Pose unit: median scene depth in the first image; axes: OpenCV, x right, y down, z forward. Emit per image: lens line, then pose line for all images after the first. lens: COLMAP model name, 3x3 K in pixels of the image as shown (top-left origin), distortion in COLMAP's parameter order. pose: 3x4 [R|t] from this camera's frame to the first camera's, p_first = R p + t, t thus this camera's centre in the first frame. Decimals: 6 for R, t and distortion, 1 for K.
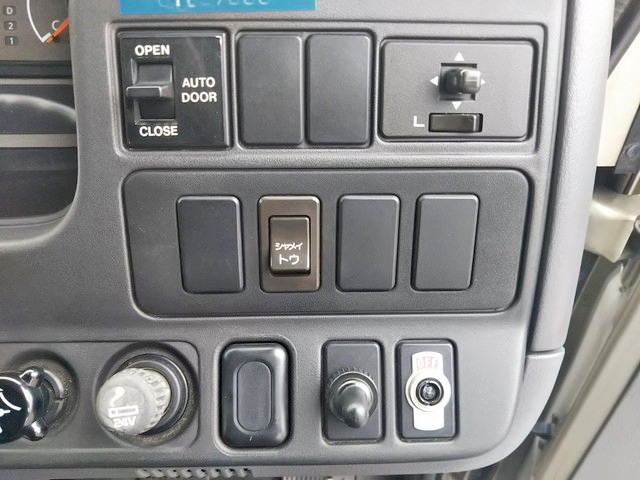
lens RADIAL K [[551.4, 0, 318.7], [0, 551.4, 231.8], [0, 0, 1]] dist [-0.054086, -0.000714]
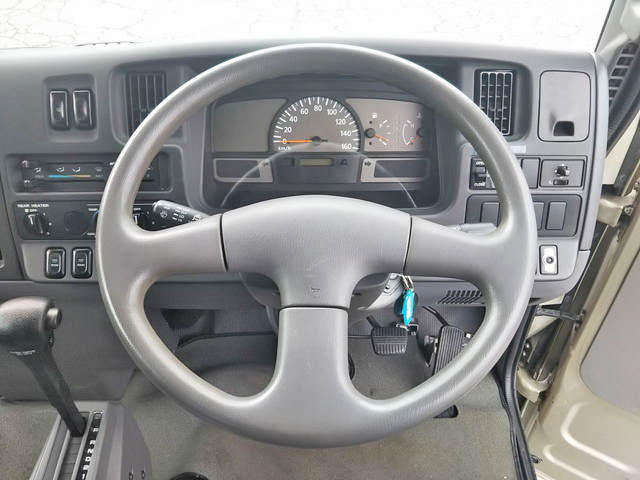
lens RADIAL K [[577.6, 0, 320.0], [0, 577.6, 240.0], [0, 0, 1]] dist [-0.037164, 0.011810]
pose [[0.999857, 0.002026, -0.016765, -1.176087], [-0.001273, 0.998994, 0.044827, 0.011084], [0.016839, -0.044799, 0.998854, -2.605332]]
